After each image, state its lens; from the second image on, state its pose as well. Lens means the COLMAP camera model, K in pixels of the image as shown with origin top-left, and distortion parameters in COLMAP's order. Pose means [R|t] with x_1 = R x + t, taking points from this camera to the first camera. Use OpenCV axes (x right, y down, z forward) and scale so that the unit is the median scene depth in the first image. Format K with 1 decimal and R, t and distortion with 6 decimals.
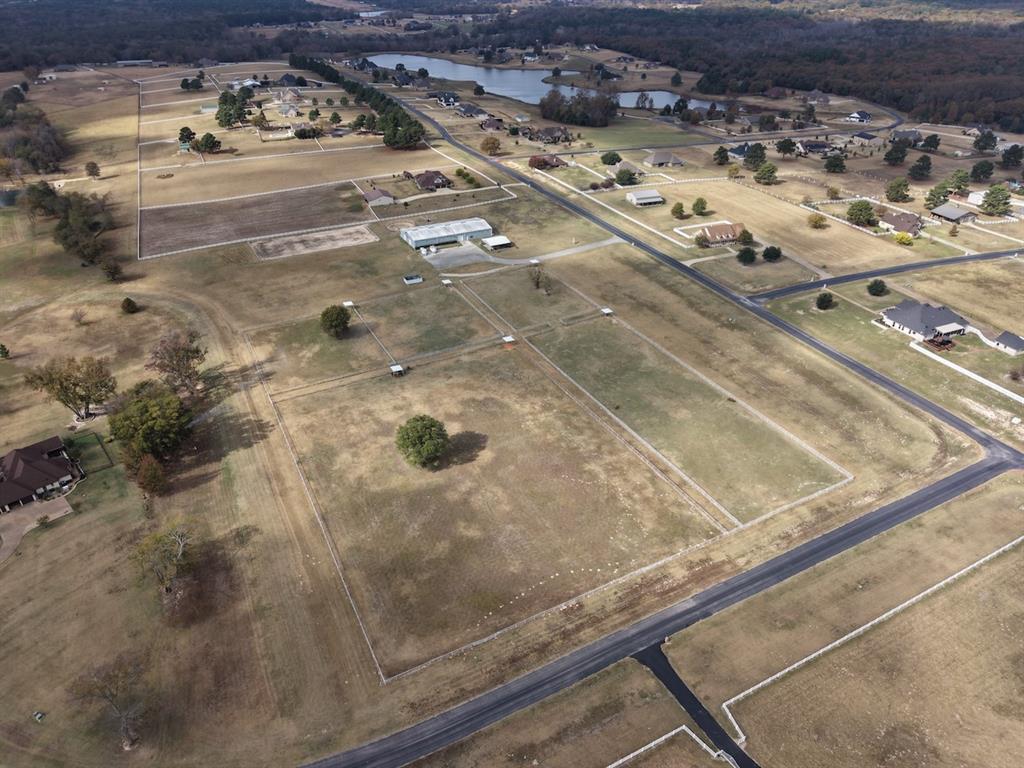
lens RADIAL K [[681.9, 0, 510.4], [0, 681.9, 388.9], [0, 0, 1]] dist [0.025974, -0.022211]
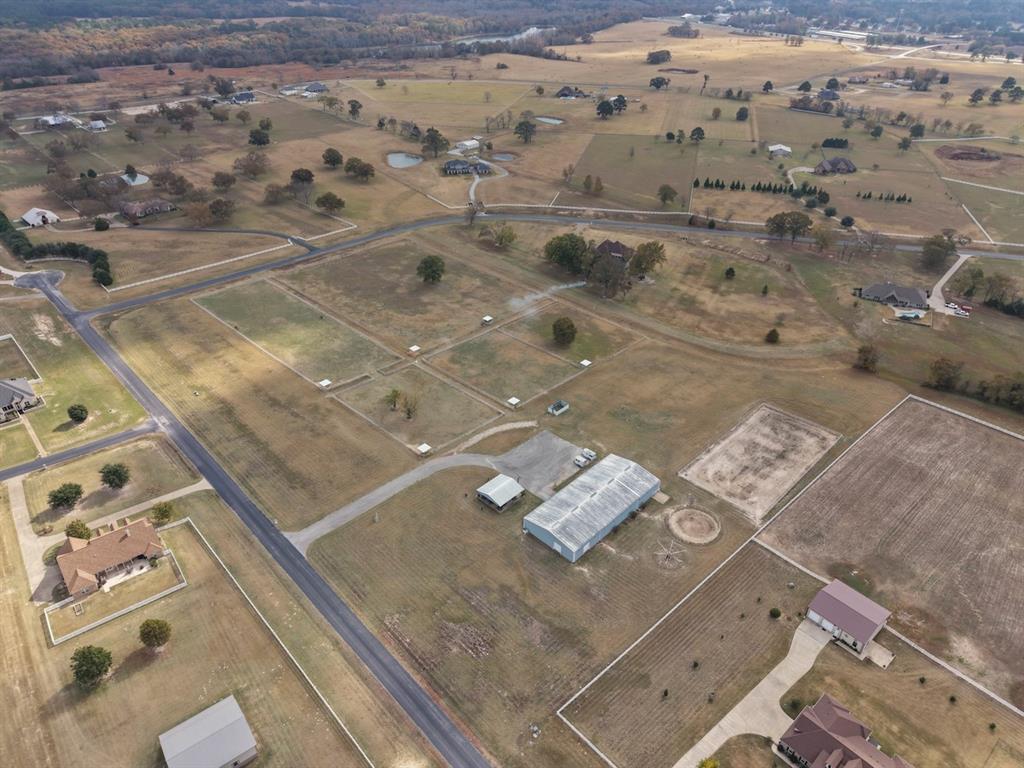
lens RADIAL K [[681.9, 0, 510.4], [0, 681.9, 388.9], [0, 0, 1]] dist [0.025974, -0.022211]
pose [[-0.948865, 0.165789, -0.268645, 0.128249], [-0.171956, 0.442223, 0.880267, -0.845900], [0.264740, 0.881449, -0.391101, 1.211891]]
